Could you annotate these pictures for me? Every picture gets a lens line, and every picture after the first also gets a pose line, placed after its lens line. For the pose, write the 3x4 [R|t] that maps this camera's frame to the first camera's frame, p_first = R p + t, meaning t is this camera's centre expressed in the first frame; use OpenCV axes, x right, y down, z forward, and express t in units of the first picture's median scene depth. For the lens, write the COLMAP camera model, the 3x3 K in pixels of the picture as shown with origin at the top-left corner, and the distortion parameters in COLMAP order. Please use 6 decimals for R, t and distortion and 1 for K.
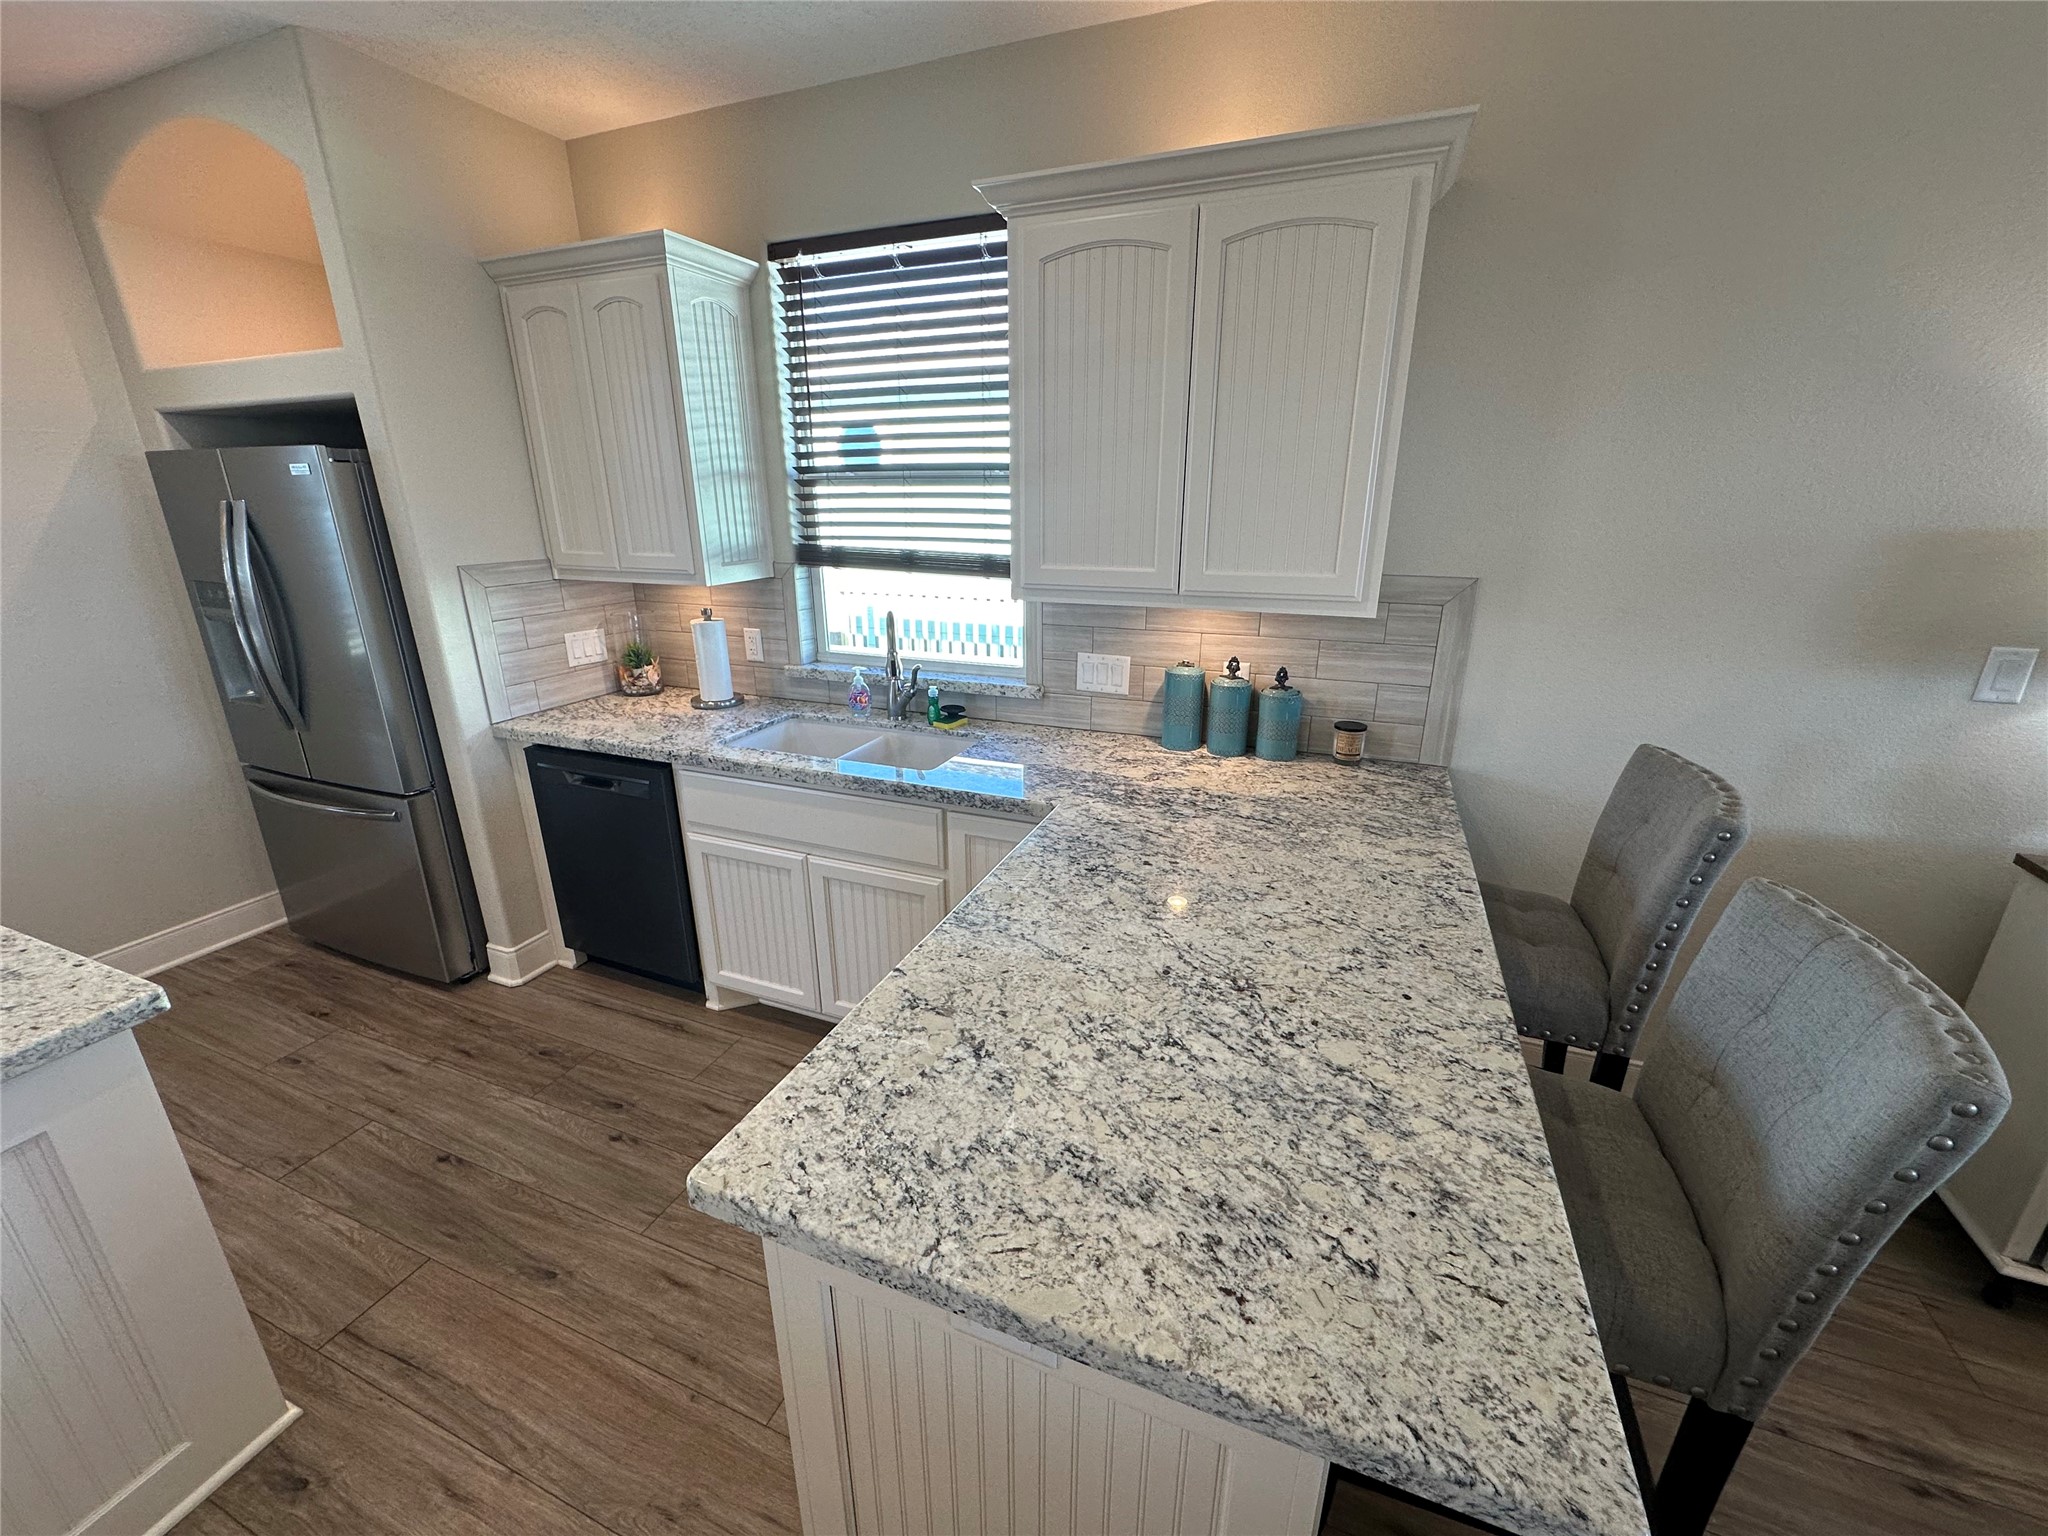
lens RADIAL K [[814.3, 0, 1024.9], [0, 814.3, 767.1], [0, 0, 1]] dist [-0.003846, 0.000727]
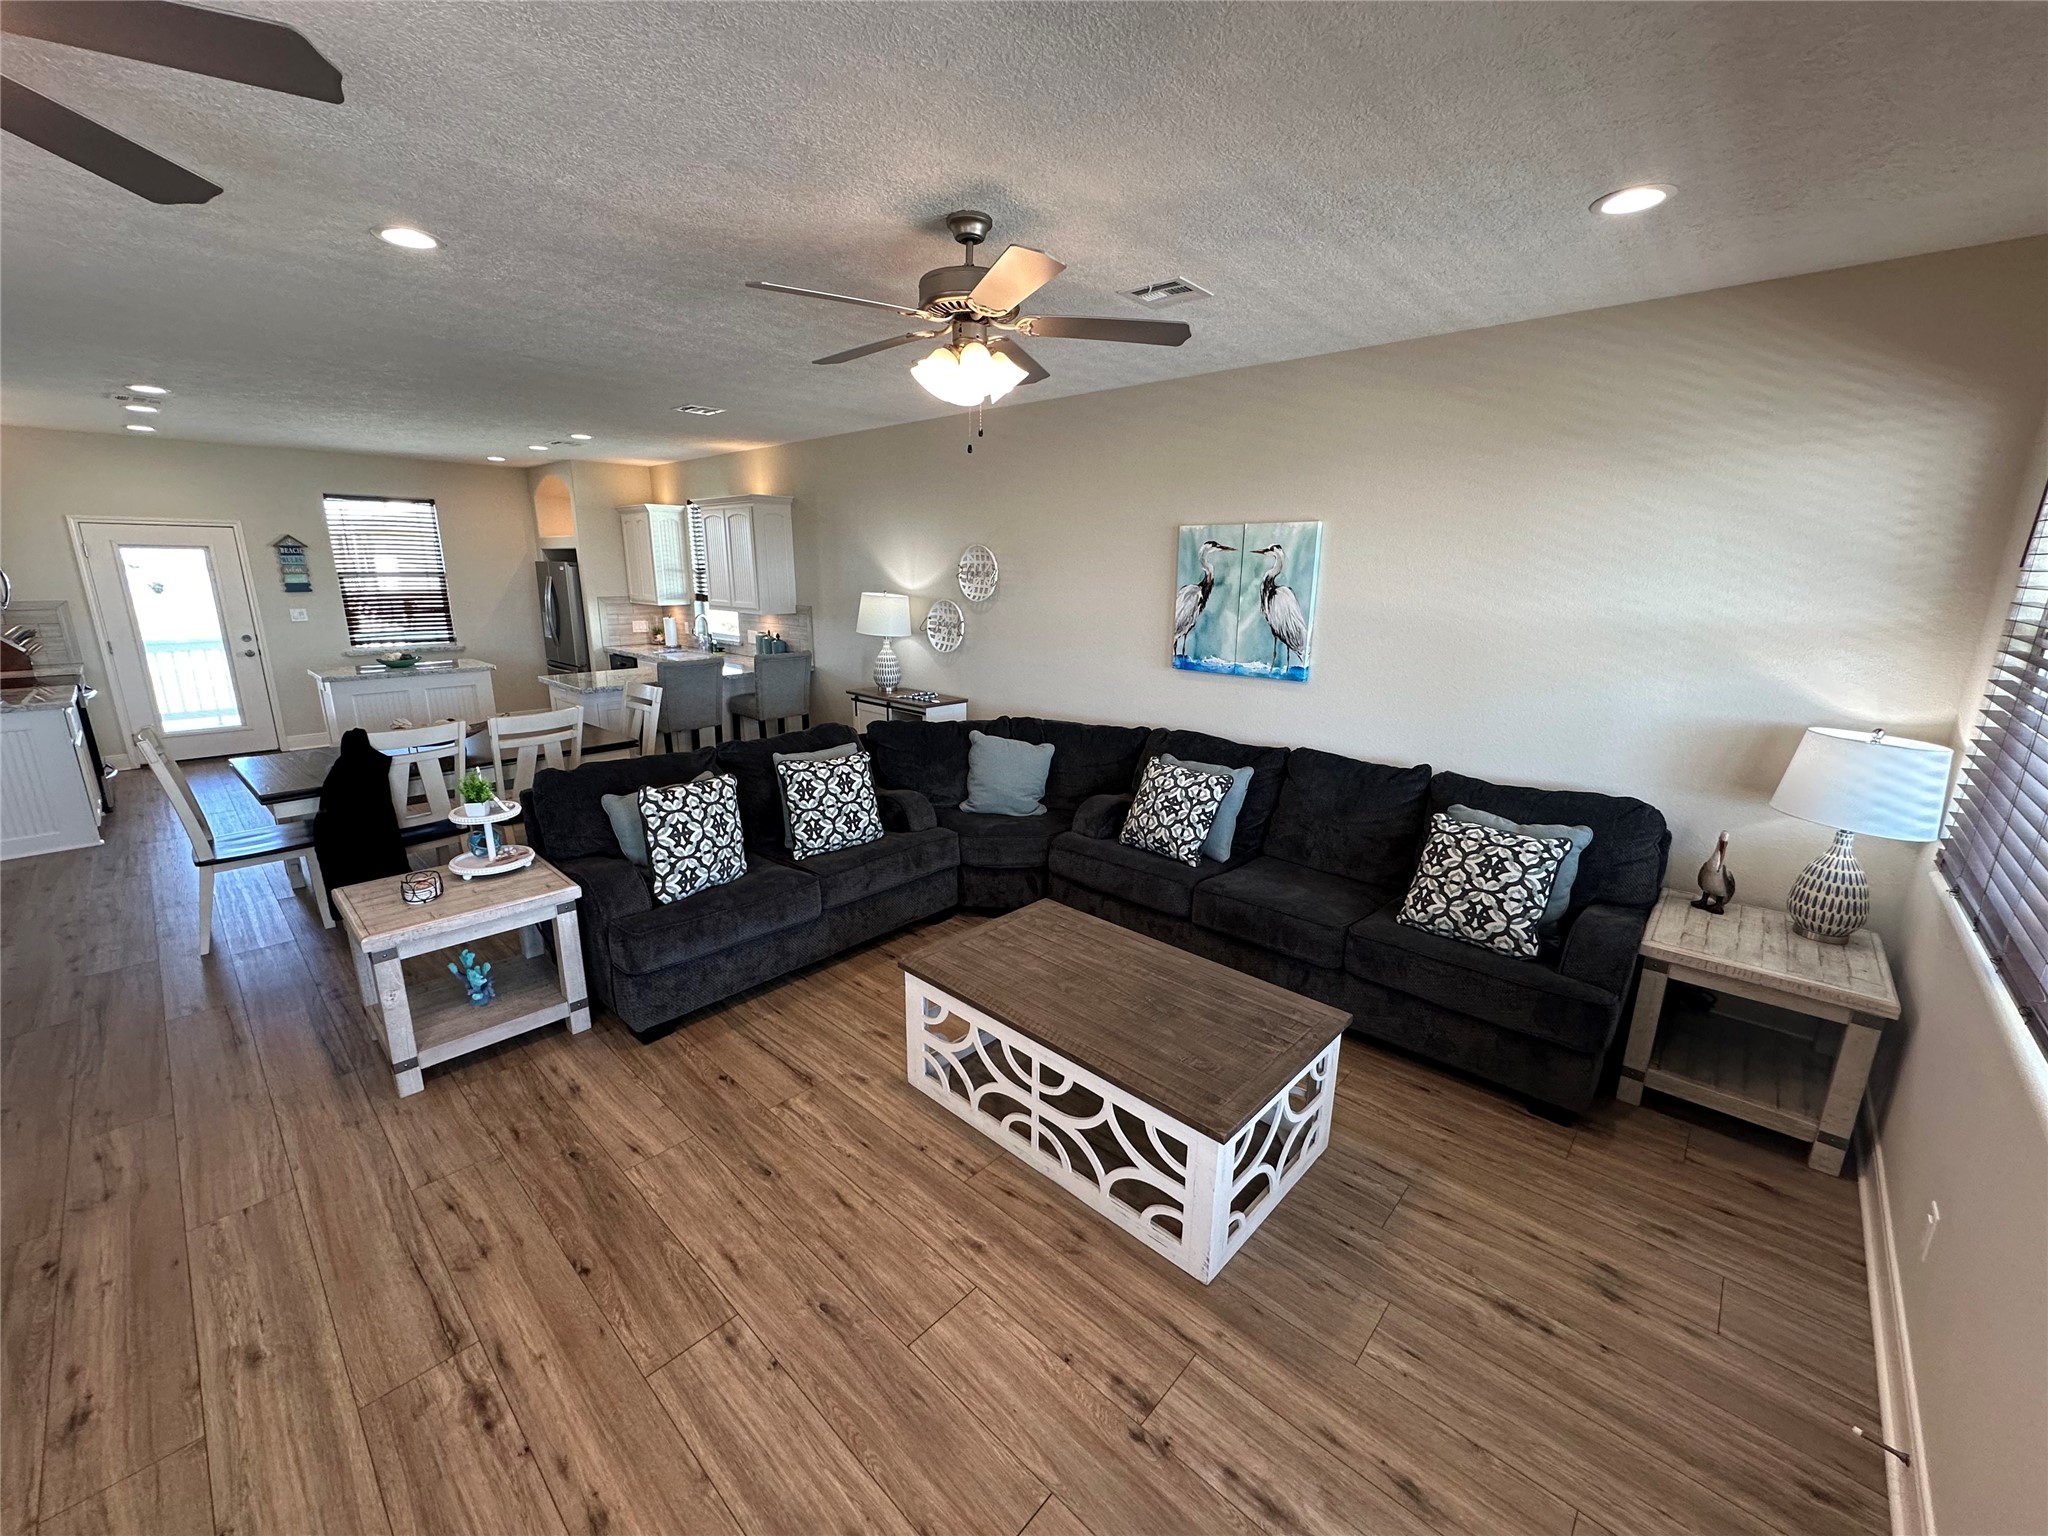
lens RADIAL K [[814.3, 0, 1024.9], [0, 814.3, 767.1], [0, 0, 1]] dist [-0.003846, 0.000727]
pose [[0.934499, 0.097170, -0.342446, 2.106362], [-0.124446, 0.990498, -0.058544, 0.412374], [0.333503, 0.097325, 0.937712, -1.438886]]
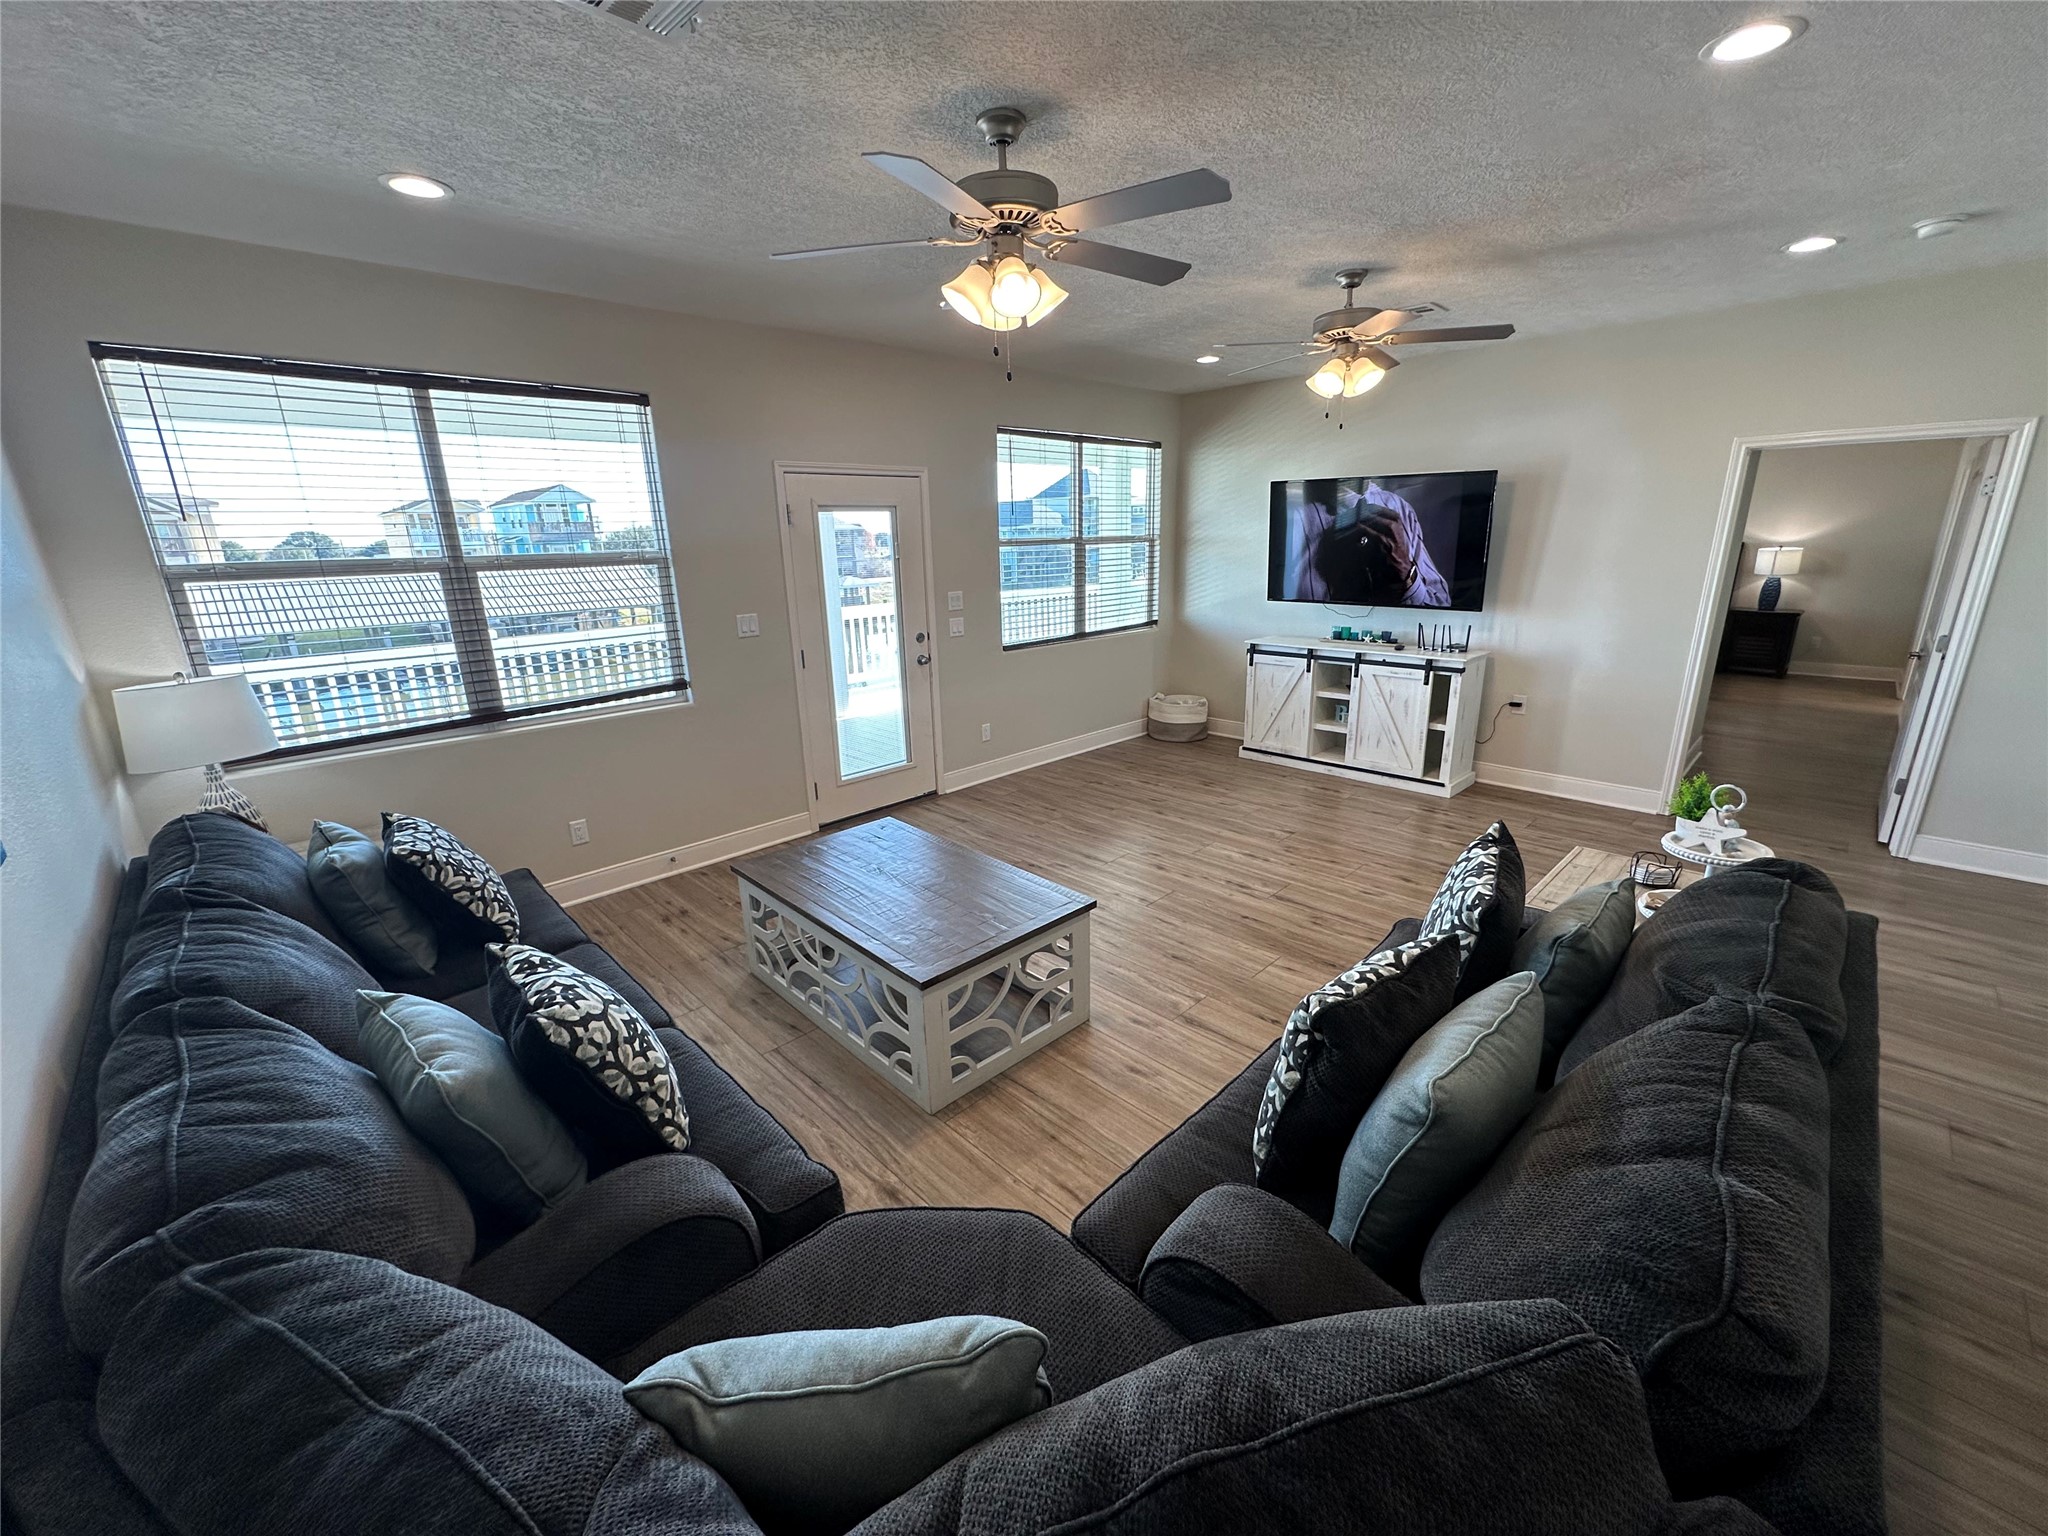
lens RADIAL K [[814.3, 0, 1024.9], [0, 814.3, 767.1], [0, 0, 1]] dist [-0.003846, 0.000727]
pose [[-0.915619, -0.088811, 0.392115, 1.263732], [0.151599, 0.827041, 0.541314, -0.141823], [-0.372369, 0.555081, -0.743791, 0.325805]]
